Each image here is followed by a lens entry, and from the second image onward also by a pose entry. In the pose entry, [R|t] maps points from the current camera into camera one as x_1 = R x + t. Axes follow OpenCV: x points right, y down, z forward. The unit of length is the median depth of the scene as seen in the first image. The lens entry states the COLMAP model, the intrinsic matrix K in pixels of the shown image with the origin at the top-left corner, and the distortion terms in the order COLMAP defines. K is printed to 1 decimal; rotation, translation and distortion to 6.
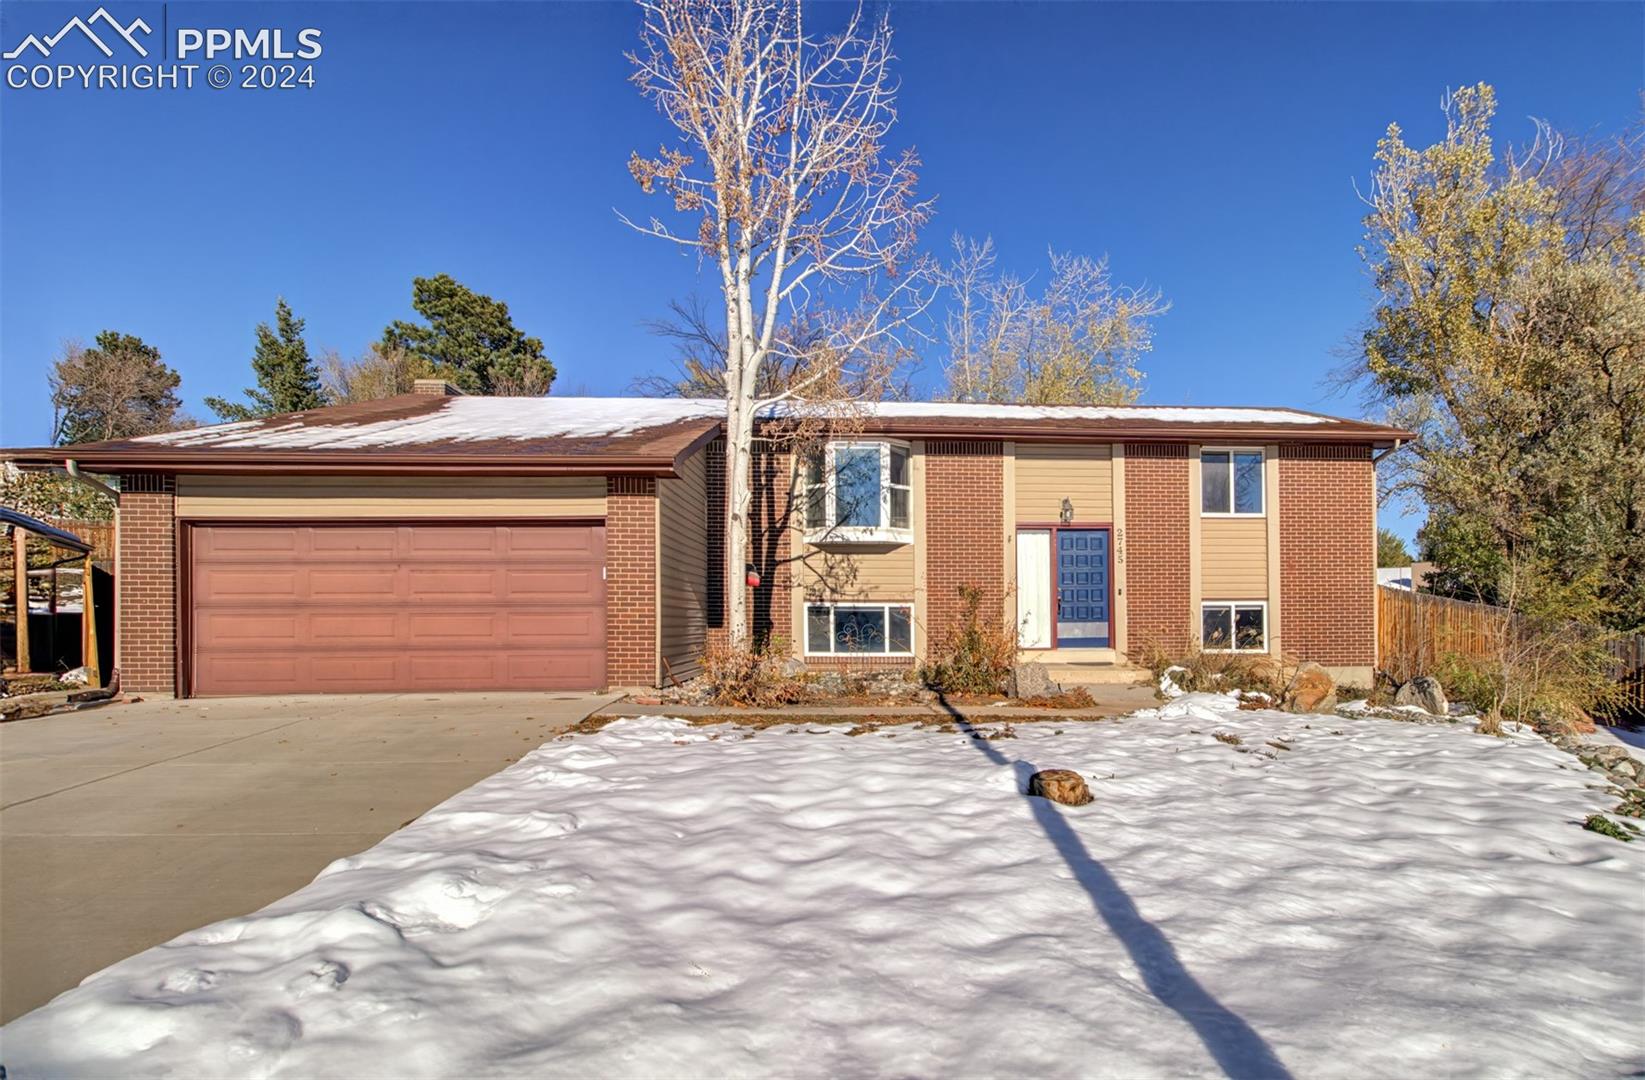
lens RADIAL K [[1046.9, 0, 895.3], [0, 1046.9, 550.9], [0, 0, 1]] dist [-0.016288, 0.018061]
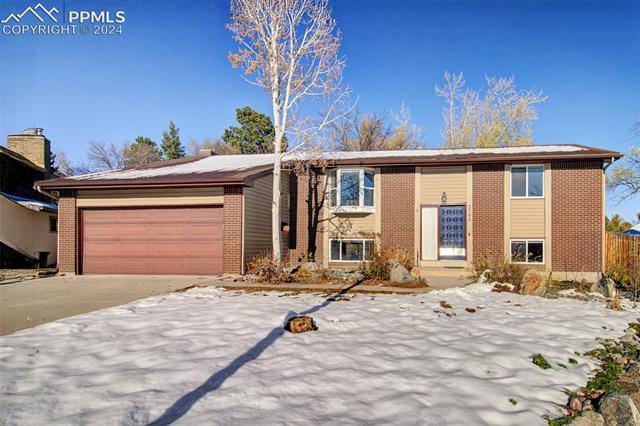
lens RADIAL K [[451.3, 0, 358.3], [0, 451.3, 214.3], [0, 0, 1]] dist [0.013344, -0.007045]
pose [[0.967588, -0.010077, -0.252332, 0.263515], [0.009501, 0.999949, -0.003503, -0.001109], [0.252355, 0.000992, 0.967634, 0.054769]]
